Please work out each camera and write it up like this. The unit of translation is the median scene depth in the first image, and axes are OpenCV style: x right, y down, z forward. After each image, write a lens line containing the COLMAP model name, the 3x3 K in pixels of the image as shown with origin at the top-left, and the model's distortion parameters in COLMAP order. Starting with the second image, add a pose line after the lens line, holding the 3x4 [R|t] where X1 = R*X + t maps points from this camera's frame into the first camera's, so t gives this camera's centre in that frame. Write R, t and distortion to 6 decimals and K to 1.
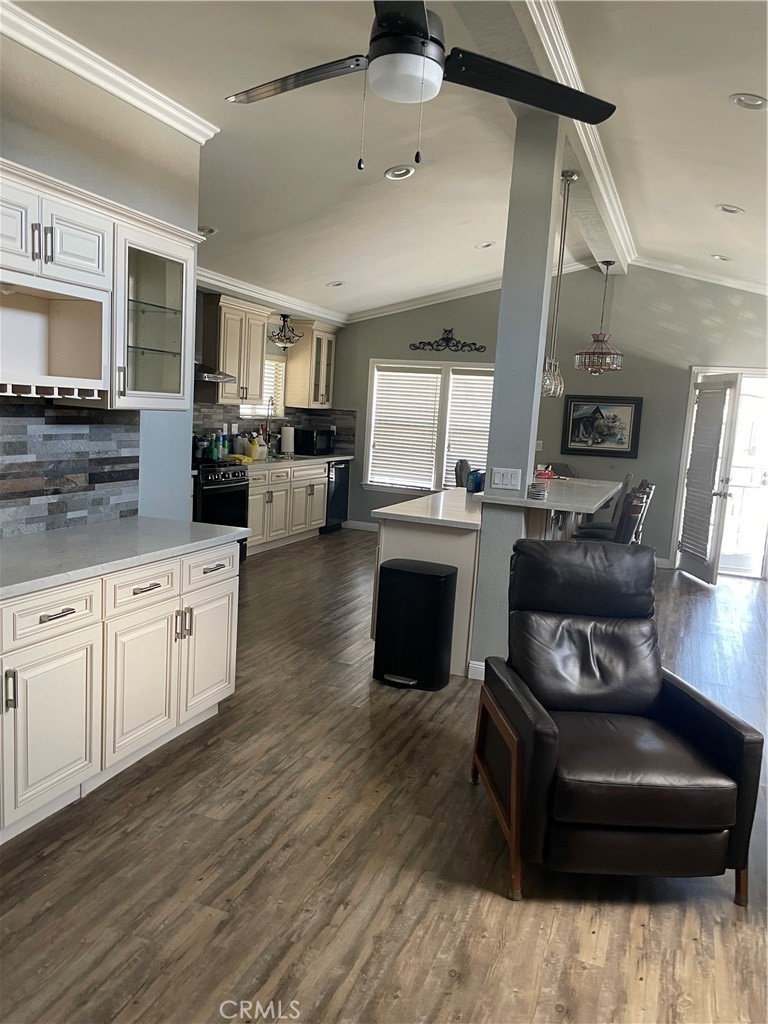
lens RADIAL K [[777.6, 0, 384.0], [0, 777.6, 512.0], [0, 0, 1]] dist [-0.003510, -0.009529]
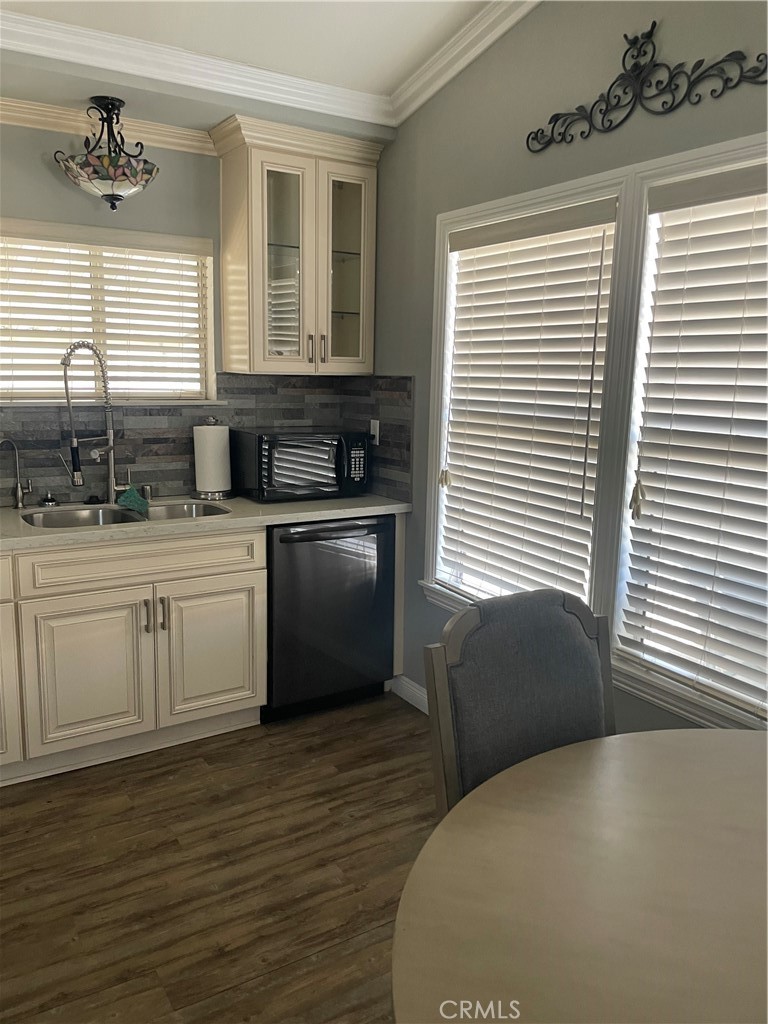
lens RADIAL K [[777.6, 0, 384.0], [0, 777.6, 512.0], [0, 0, 1]] dist [-0.003510, -0.009529]
pose [[0.805263, 0.063241, -0.589536, 0.169254], [-0.051484, 0.997998, 0.036734, -0.084883], [0.590679, 0.000771, 0.806906, 0.738397]]
